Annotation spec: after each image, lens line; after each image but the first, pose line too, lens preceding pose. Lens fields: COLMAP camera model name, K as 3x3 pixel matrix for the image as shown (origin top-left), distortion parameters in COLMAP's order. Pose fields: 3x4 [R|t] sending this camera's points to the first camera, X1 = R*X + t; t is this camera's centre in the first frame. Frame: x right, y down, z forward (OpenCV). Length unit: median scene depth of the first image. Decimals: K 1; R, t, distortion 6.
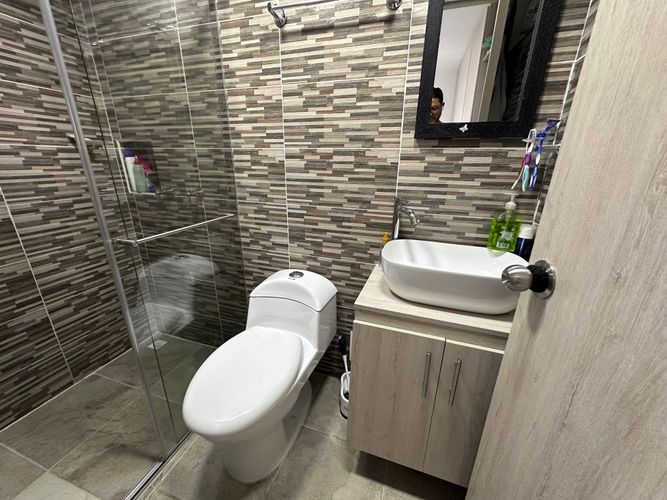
lens RADIAL K [[265.1, 0, 332.3], [0, 265.1, 249.7], [0, 0, 1]] dist [-0.001383, 0.000112]
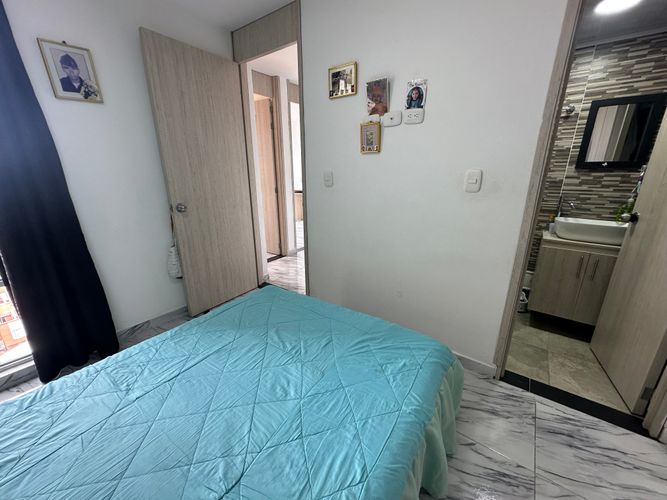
lens RADIAL K [[265.1, 0, 334.3], [0, 265.1, 250.8], [0, 0, 1]] dist [-0.001383, 0.000112]
pose [[0.951674, 0.073892, -0.298090, -0.843323], [-0.083299, 0.996344, -0.018960, 0.436863], [0.295599, 0.042875, 0.954350, -1.562922]]
